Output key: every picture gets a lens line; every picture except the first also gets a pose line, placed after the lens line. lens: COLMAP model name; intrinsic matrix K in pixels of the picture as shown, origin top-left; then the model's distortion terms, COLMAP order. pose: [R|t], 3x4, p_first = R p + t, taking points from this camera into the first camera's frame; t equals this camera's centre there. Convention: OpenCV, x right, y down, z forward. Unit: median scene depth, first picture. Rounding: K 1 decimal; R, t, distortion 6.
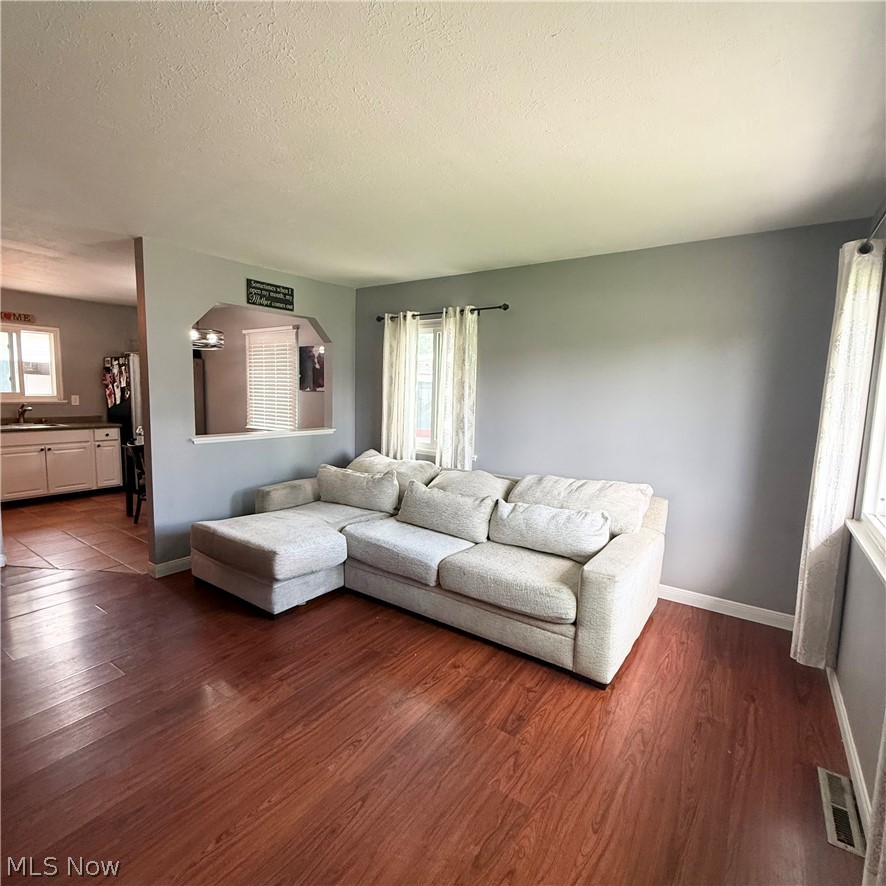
lens RADIAL K [[465.6, 0, 443.0], [0, 465.6, 443.0], [0, 0, 1]] dist [0.001161, 0.000164]
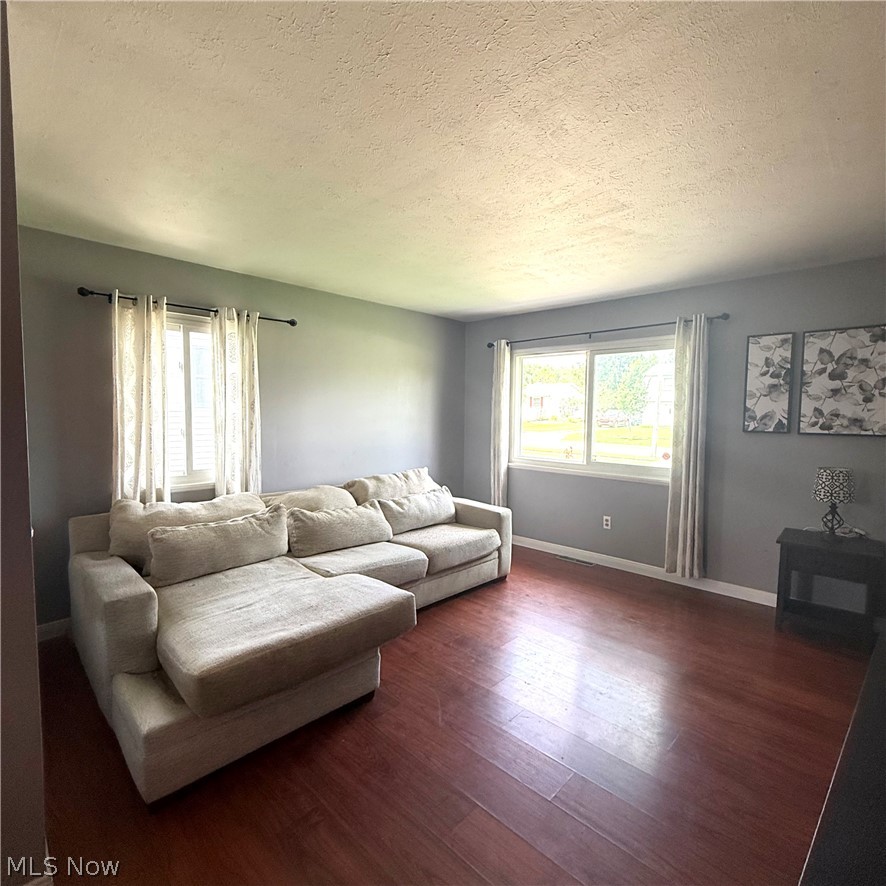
lens RADIAL K [[465.6, 0, 443.0], [0, 465.6, 443.0], [0, 0, 1]] dist [0.001161, 0.000164]
pose [[0.179065, -0.088126, 0.979882, -1.036698], [0.107745, 0.991746, 0.069503, -0.089515], [-0.977920, 0.093132, 0.187083, 0.663429]]
